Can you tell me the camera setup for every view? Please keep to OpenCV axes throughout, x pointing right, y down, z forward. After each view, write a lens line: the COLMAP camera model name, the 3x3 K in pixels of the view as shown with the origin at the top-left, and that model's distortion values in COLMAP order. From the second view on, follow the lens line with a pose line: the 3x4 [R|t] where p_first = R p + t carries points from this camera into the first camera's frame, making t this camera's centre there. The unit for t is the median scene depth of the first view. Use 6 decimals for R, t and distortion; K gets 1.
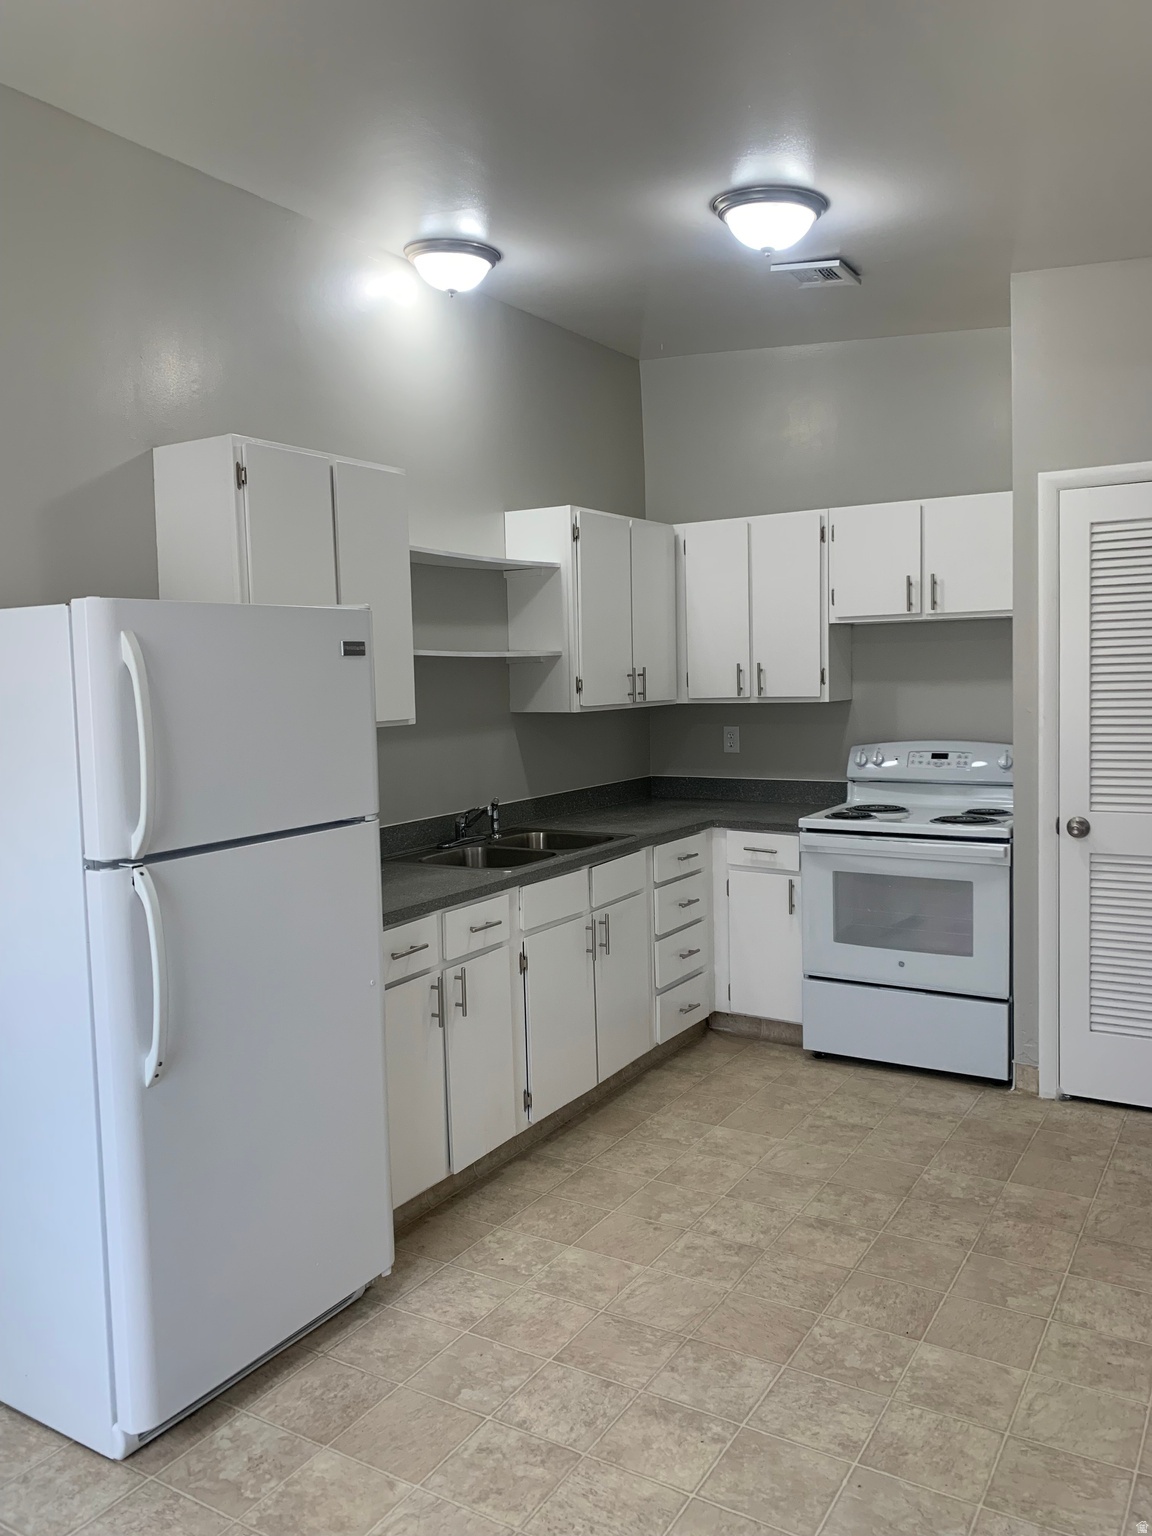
lens RADIAL K [[1179.3, 0, 584.3], [0, 1179.3, 755.1], [0, 0, 1]] dist [0.035469, -0.029153]
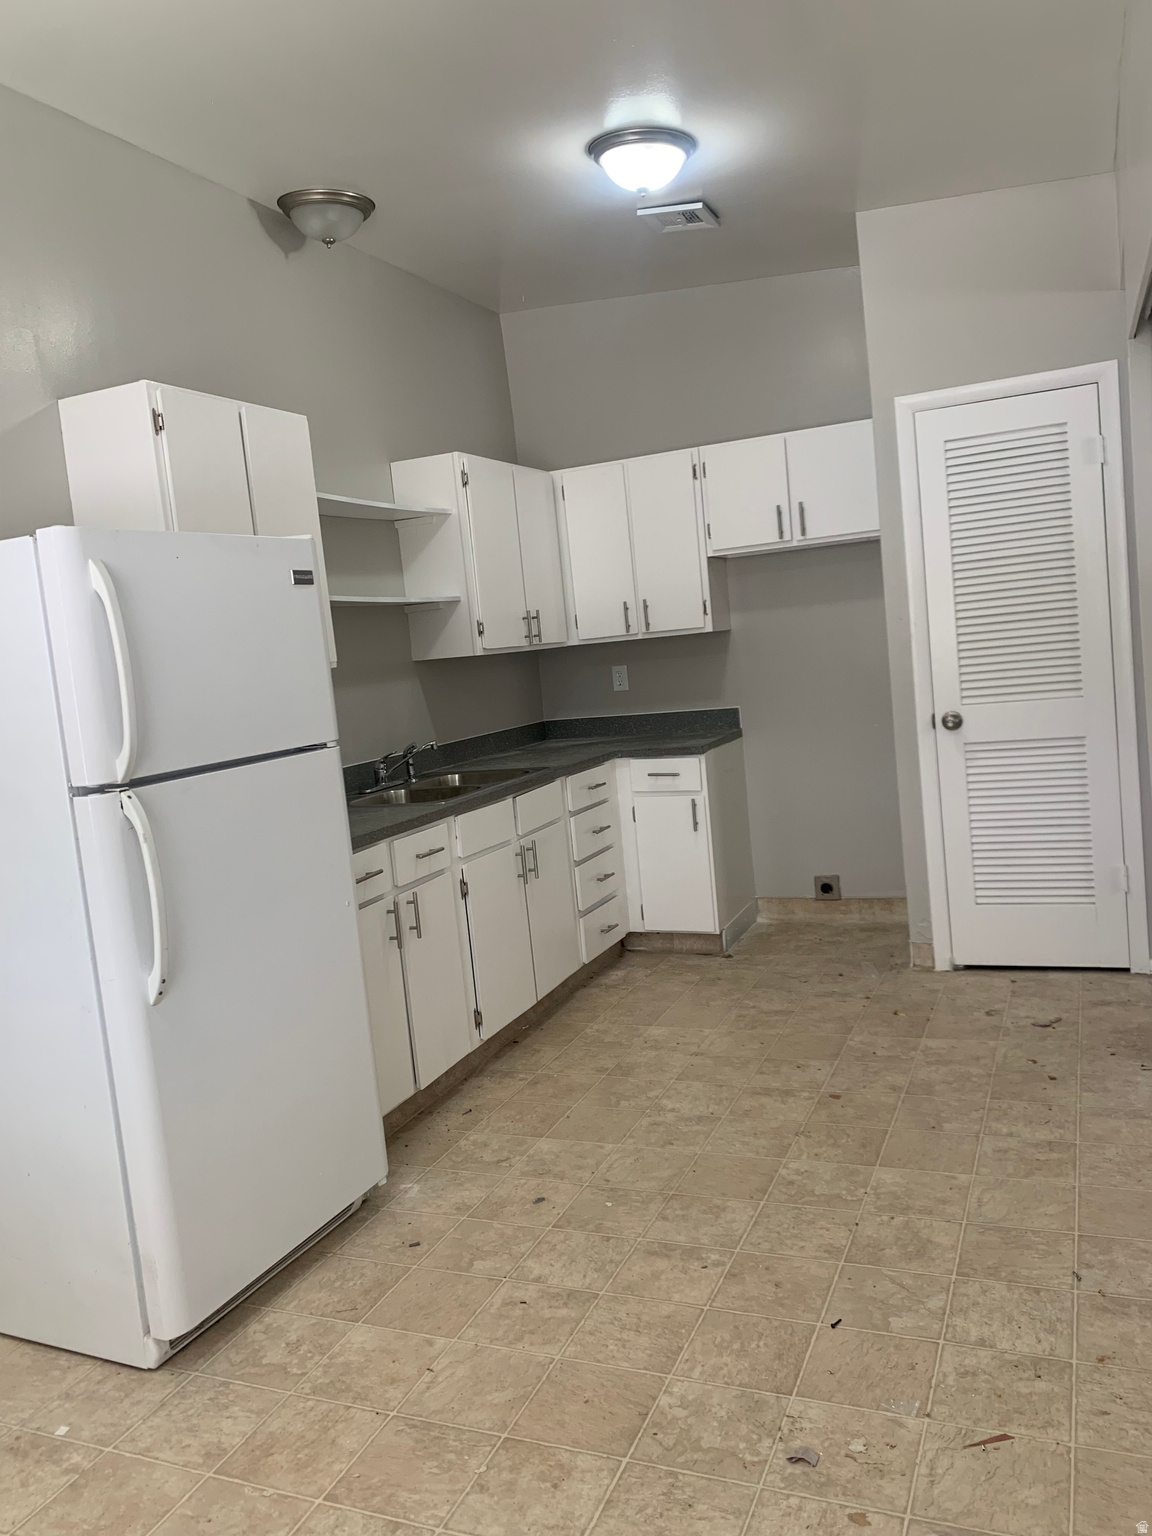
lens RADIAL K [[1179.3, 0, 588.1], [0, 1179.3, 760.5], [0, 0, 1]] dist [0.035469, -0.029153]
pose [[0.987038, -0.084091, 0.136693, -0.081030], [0.081413, 0.996365, 0.025079, 0.049529], [-0.138305, -0.013625, 0.990296, -0.046784]]
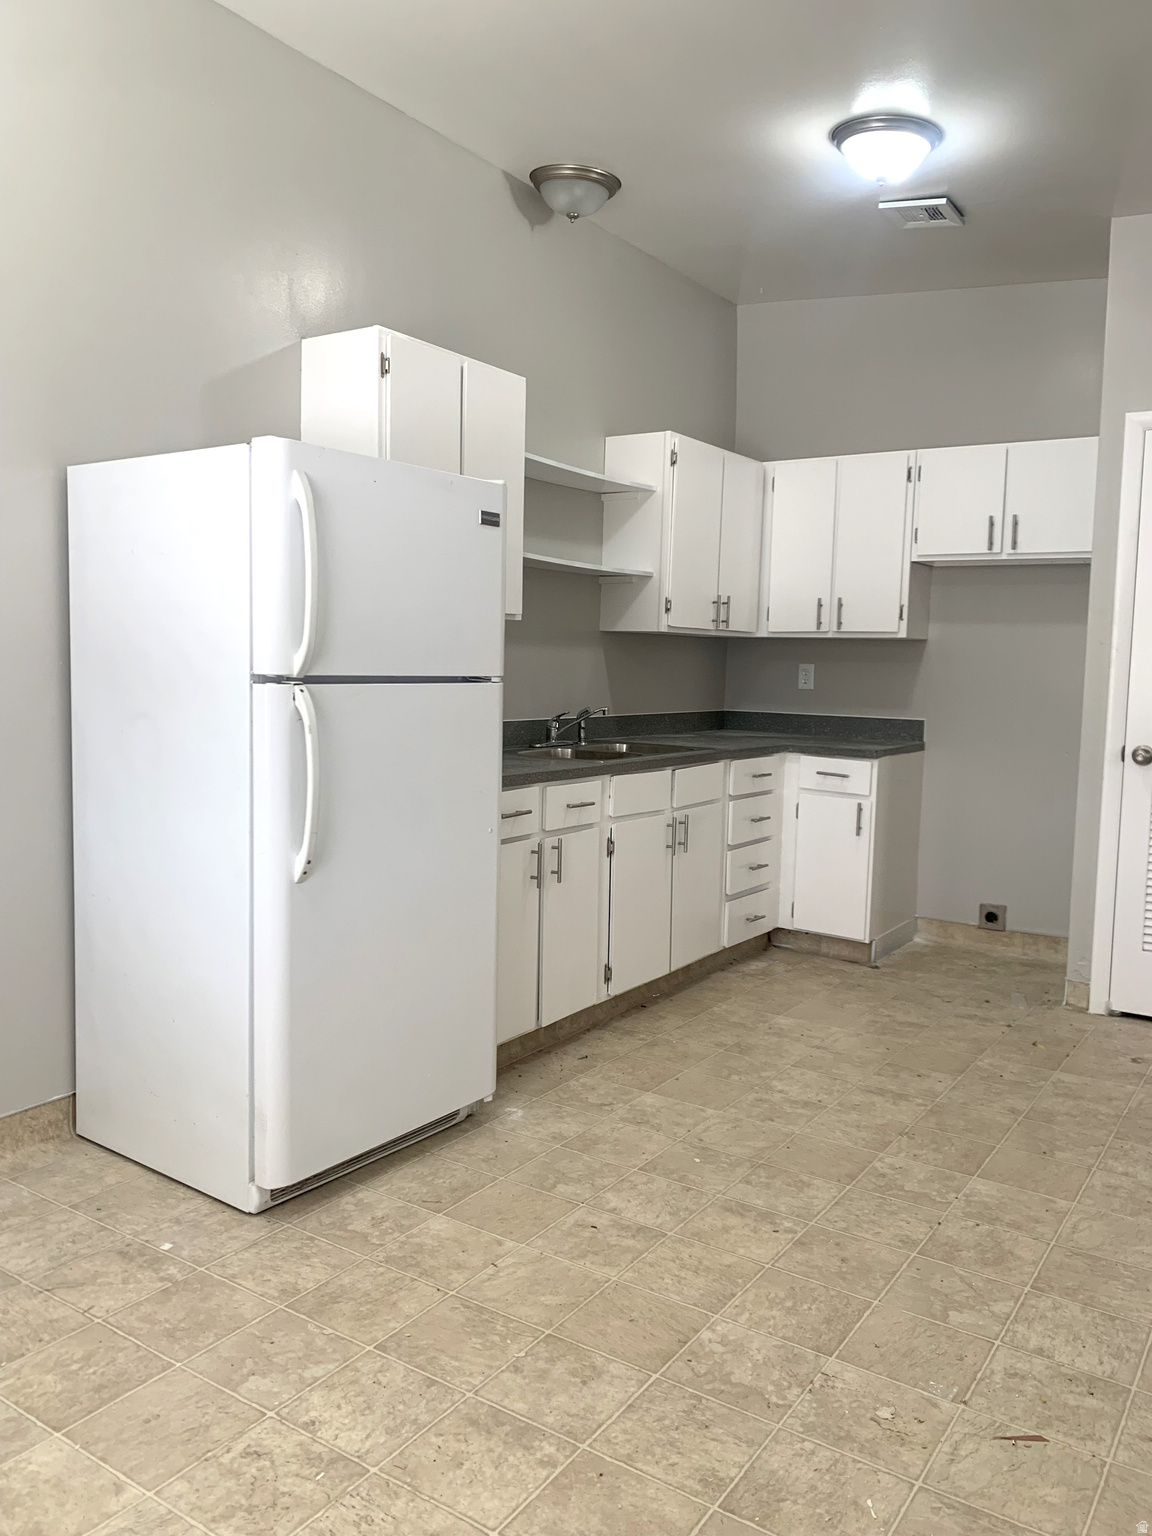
lens RADIAL K [[1179.3, 0, 591.4], [0, 1179.3, 766.0], [0, 0, 1]] dist [0.035469, -0.029153]
pose [[0.998054, 0.053638, -0.031814, -0.041806], [-0.053051, 0.998411, 0.019008, 0.088964], [0.032783, -0.017283, 0.999313, -0.074237]]
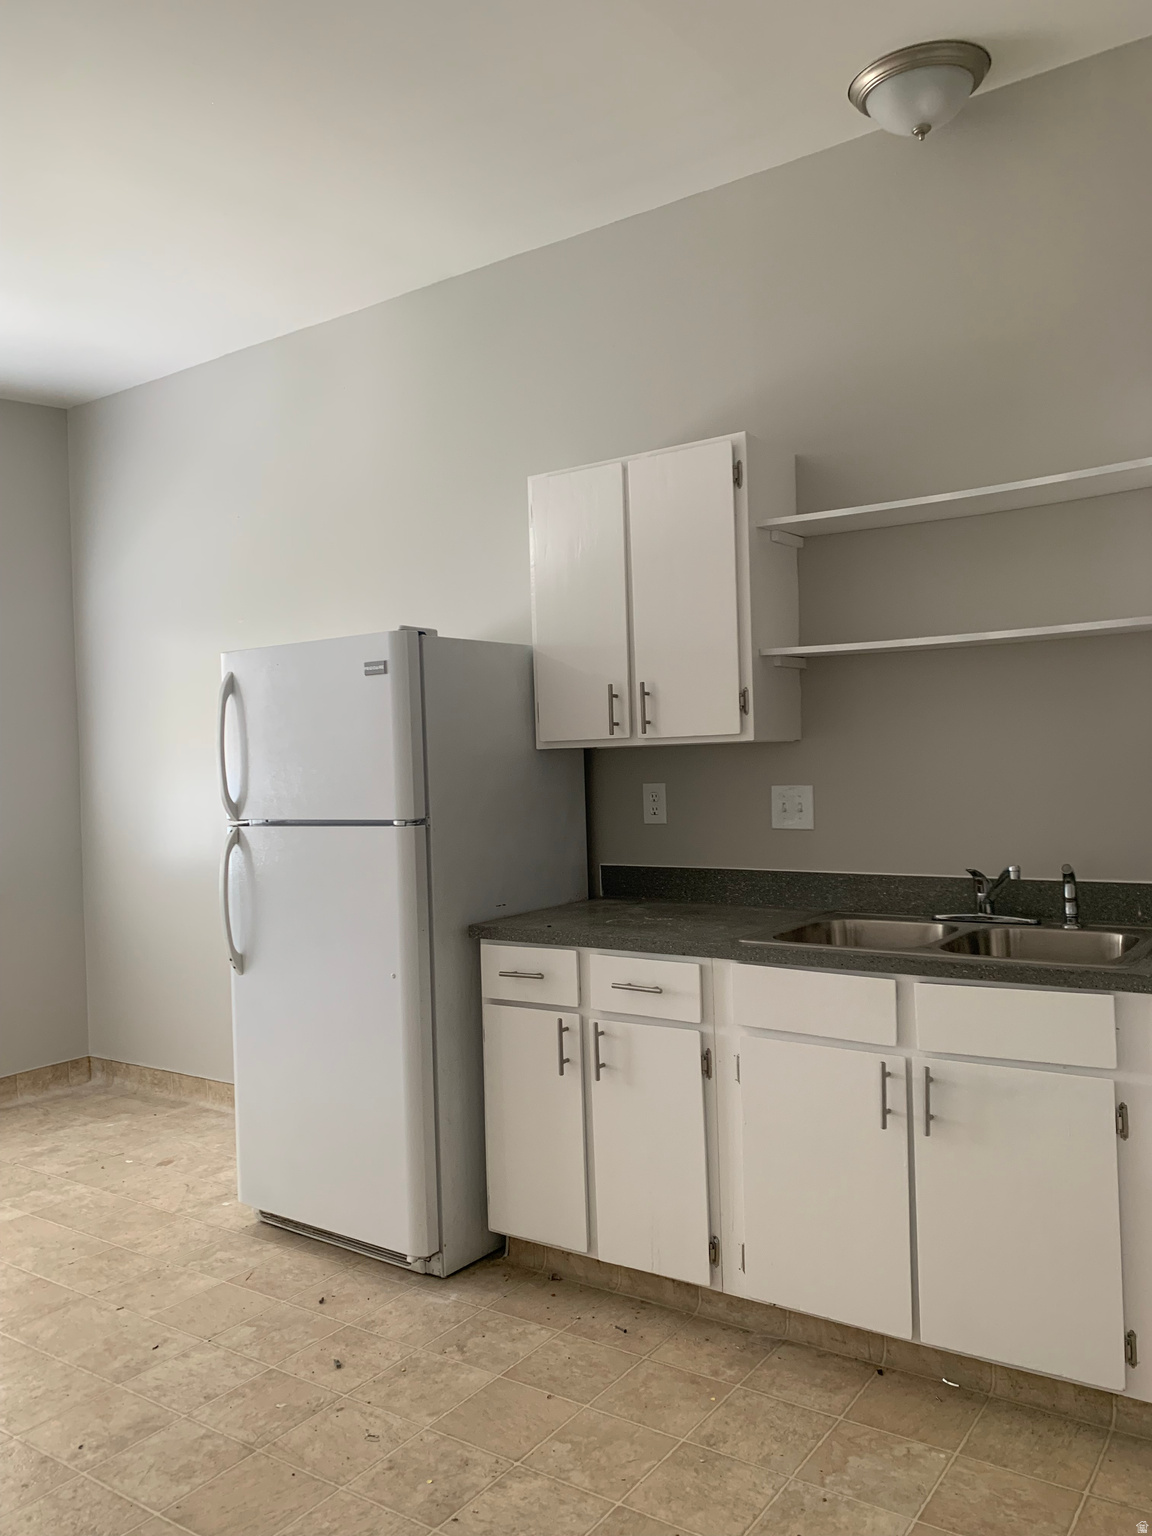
lens RADIAL K [[1179.3, 0, 579.0], [0, 1179.3, 780.2], [0, 0, 1]] dist [0.035469, -0.029153]
pose [[-0.064806, 0.039263, -0.997125, 0.723141], [-0.040322, 0.998307, 0.041930, -0.030621], [0.997083, 0.042923, -0.063113, 1.001679]]
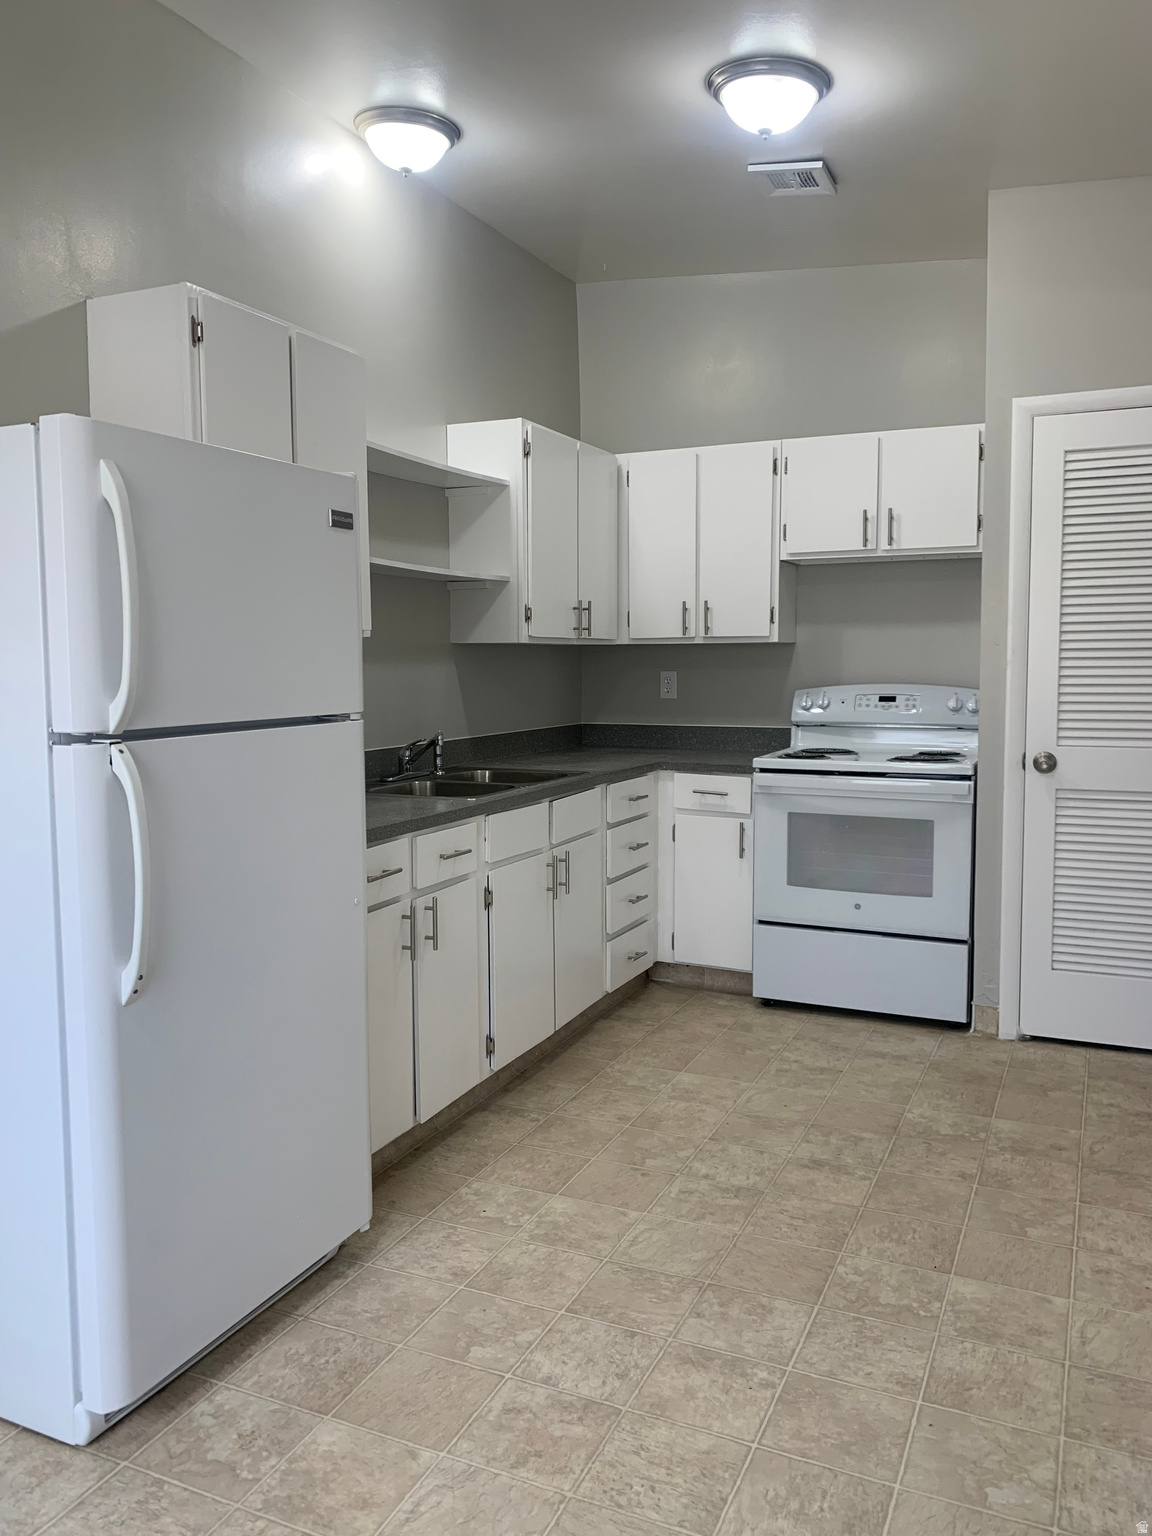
lens RADIAL K [[1179.3, 0, 577.1], [0, 1179.3, 757.5], [0, 0, 1]] dist [0.035469, -0.029153]
pose [[0.992932, 0.010079, 0.118258, -0.098967], [-0.011233, 0.999896, 0.009099, 0.060867], [-0.118154, -0.010363, 0.992941, 0.081780]]
